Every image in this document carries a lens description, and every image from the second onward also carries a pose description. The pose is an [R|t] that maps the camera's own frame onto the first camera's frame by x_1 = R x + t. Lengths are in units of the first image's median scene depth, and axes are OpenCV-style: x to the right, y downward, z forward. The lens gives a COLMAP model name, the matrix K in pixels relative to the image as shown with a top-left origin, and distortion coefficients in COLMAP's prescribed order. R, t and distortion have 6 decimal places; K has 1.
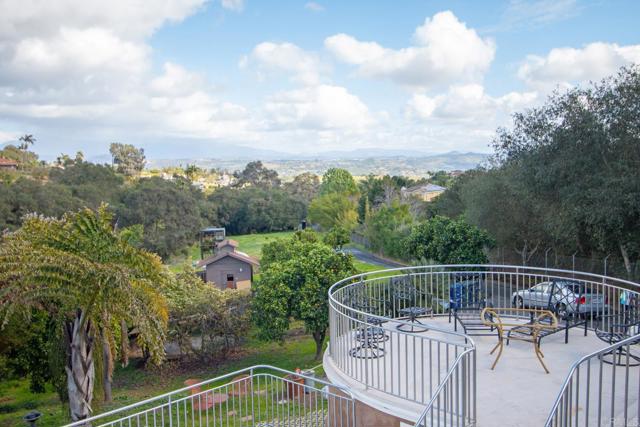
lens RADIAL K [[604.4, 0, 320.0], [0, 604.4, 213.5], [0, 0, 1]] dist [0.022002, 0.005535]
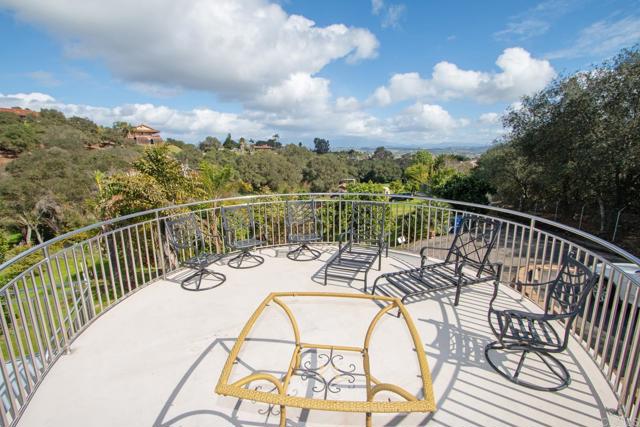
lens RADIAL K [[296.4, 0, 320.0], [0, 296.4, 213.5], [0, 0, 1]] dist [-0.011070, -0.000243]
pose [[0.949118, 0.074899, -0.305883, 0.110236], [-0.034149, 0.990056, 0.136467, 0.020425], [0.313063, -0.119077, 0.942238, 0.200096]]
